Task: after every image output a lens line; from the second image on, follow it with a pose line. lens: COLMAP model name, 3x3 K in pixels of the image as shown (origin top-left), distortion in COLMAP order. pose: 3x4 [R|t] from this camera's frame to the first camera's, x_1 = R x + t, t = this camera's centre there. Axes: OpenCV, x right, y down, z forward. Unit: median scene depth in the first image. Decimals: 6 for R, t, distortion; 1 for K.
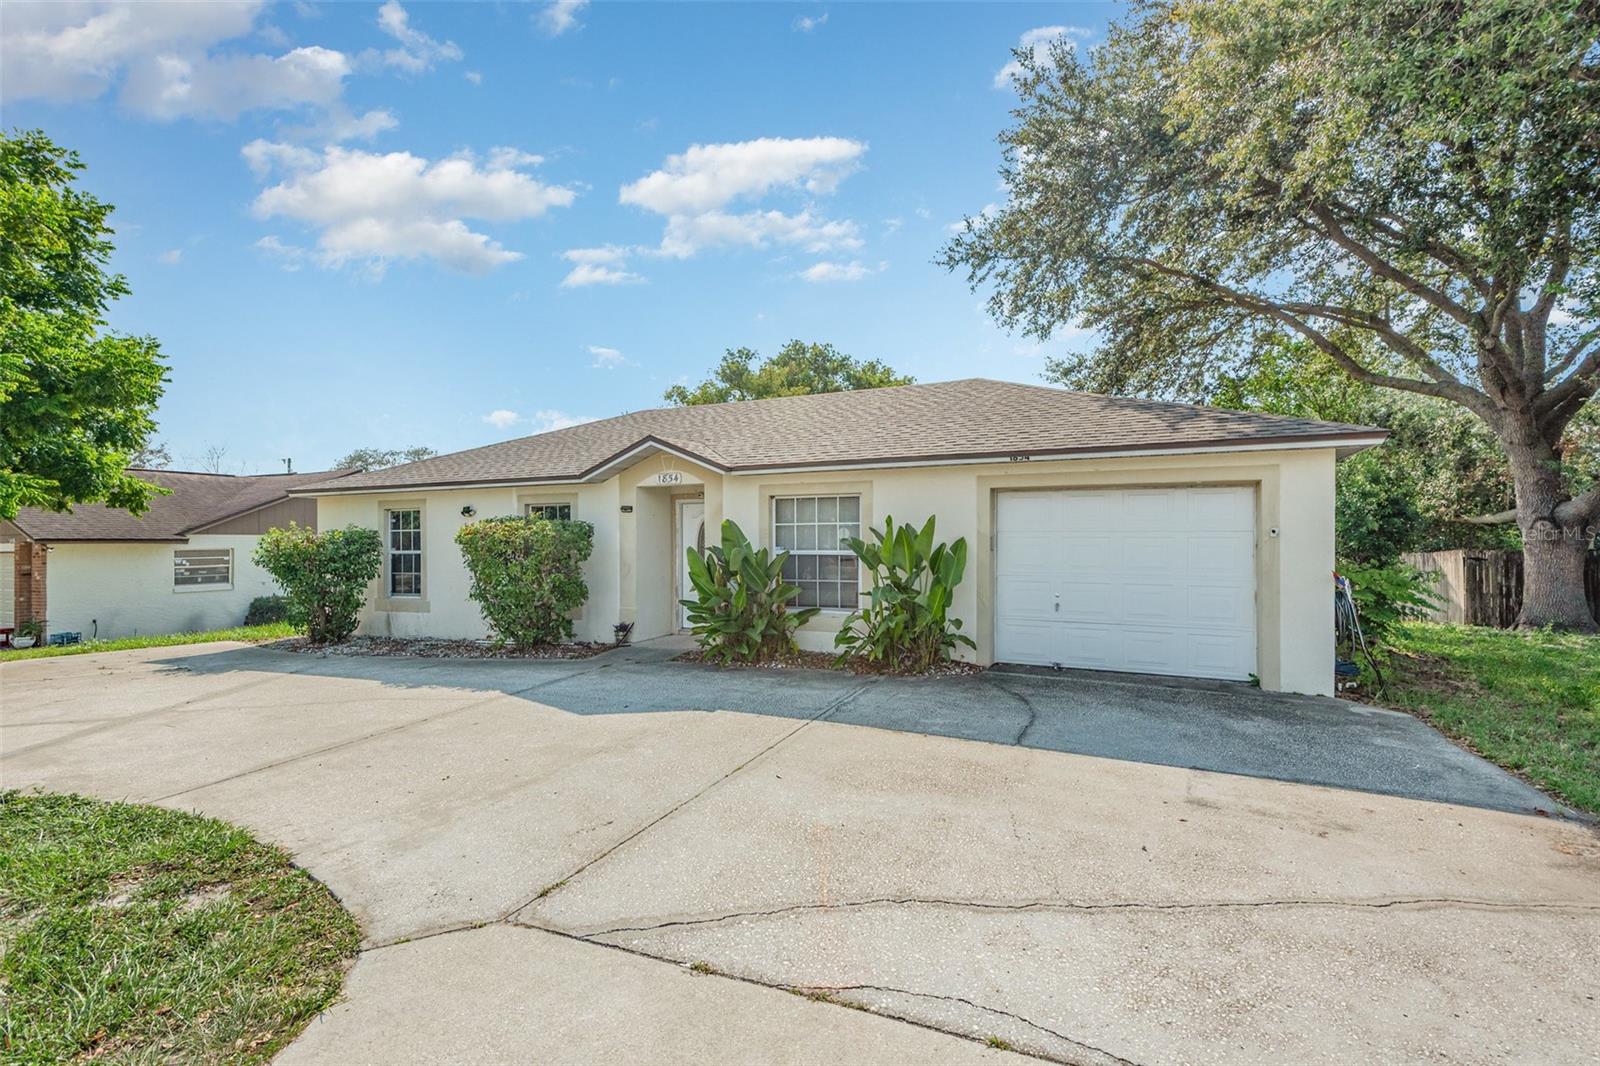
lens RADIAL K [[715.2, 0, 807.4], [0, 715.2, 539.3], [0, 0, 1]] dist [0.046836, -0.026673]
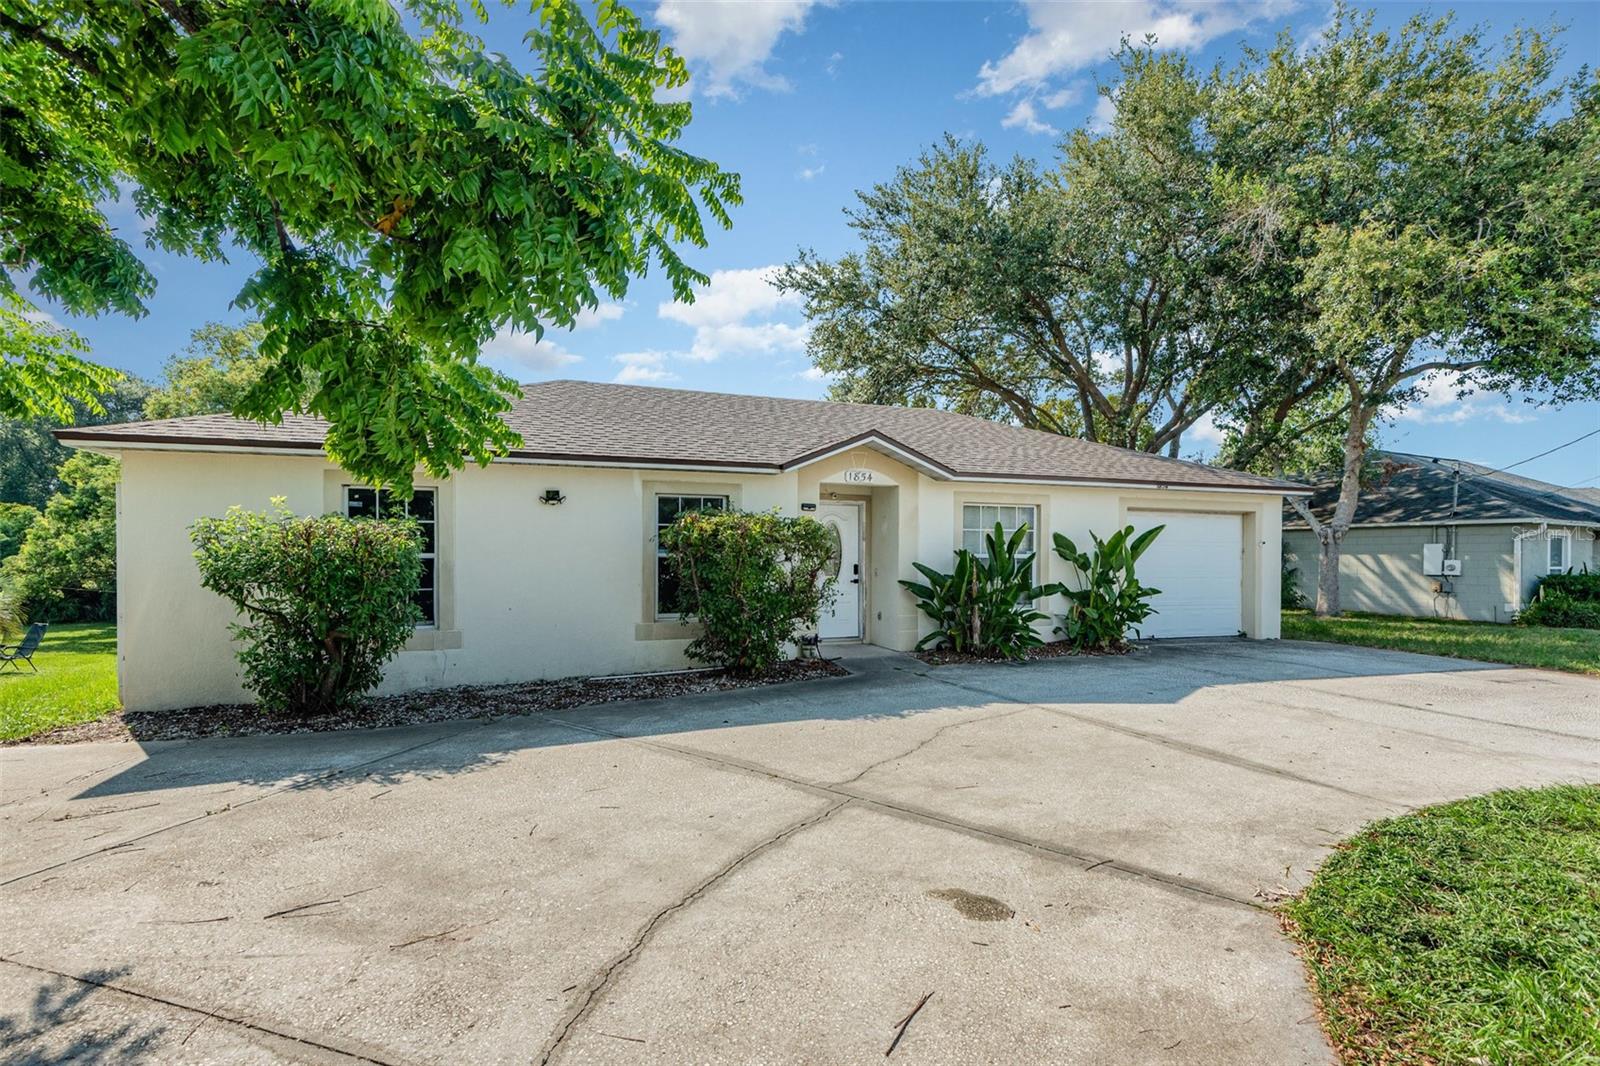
lens RADIAL K [[725.7, 0, 786.8], [0, 725.7, 563.7], [0, 0, 1]] dist [0.029405, -0.019877]
pose [[0.734213, -0.000231, 0.678919, -1.100021], [-0.009620, 0.999896, 0.010744, 0.023144], [-0.678851, -0.014420, 0.734135, 0.442975]]
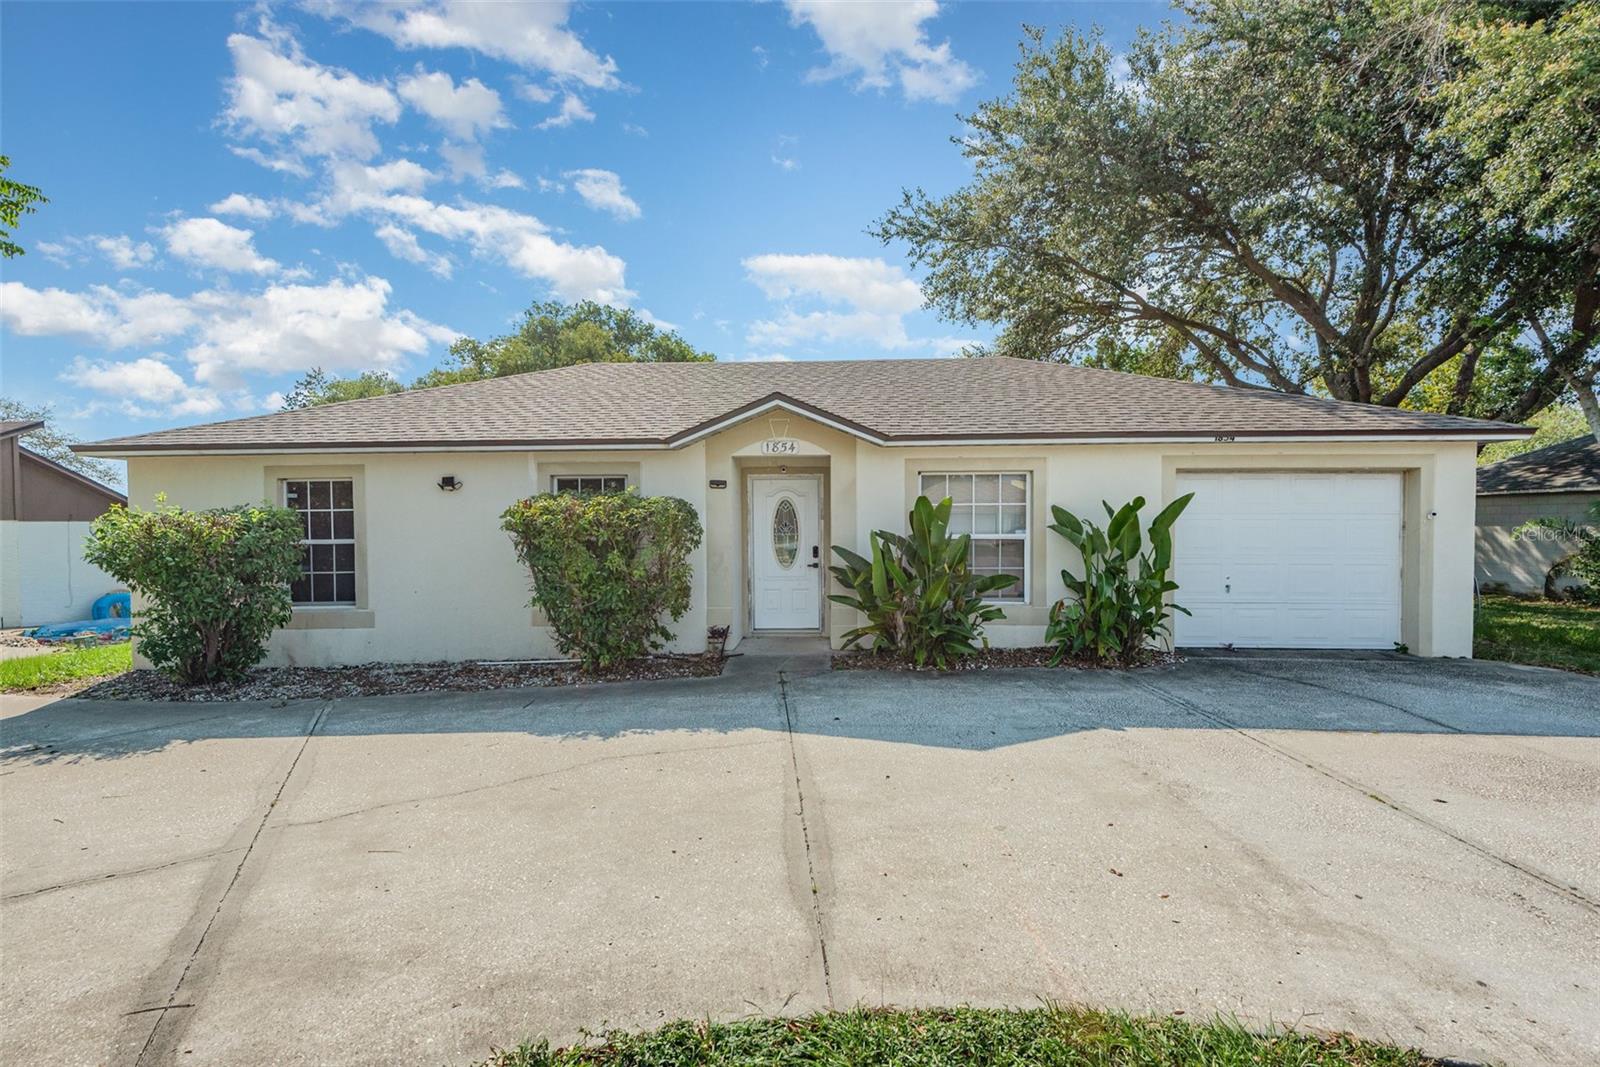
lens RADIAL K [[725.1, 0, 800.3], [0, 725.1, 547.5], [0, 0, 1]] dist [0.036177, -0.018949]
pose [[0.928524, -0.013111, 0.371041, -0.581839], [0.001053, 0.999465, 0.032680, 0.002271], [-0.371272, -0.029953, 0.928041, 0.266867]]
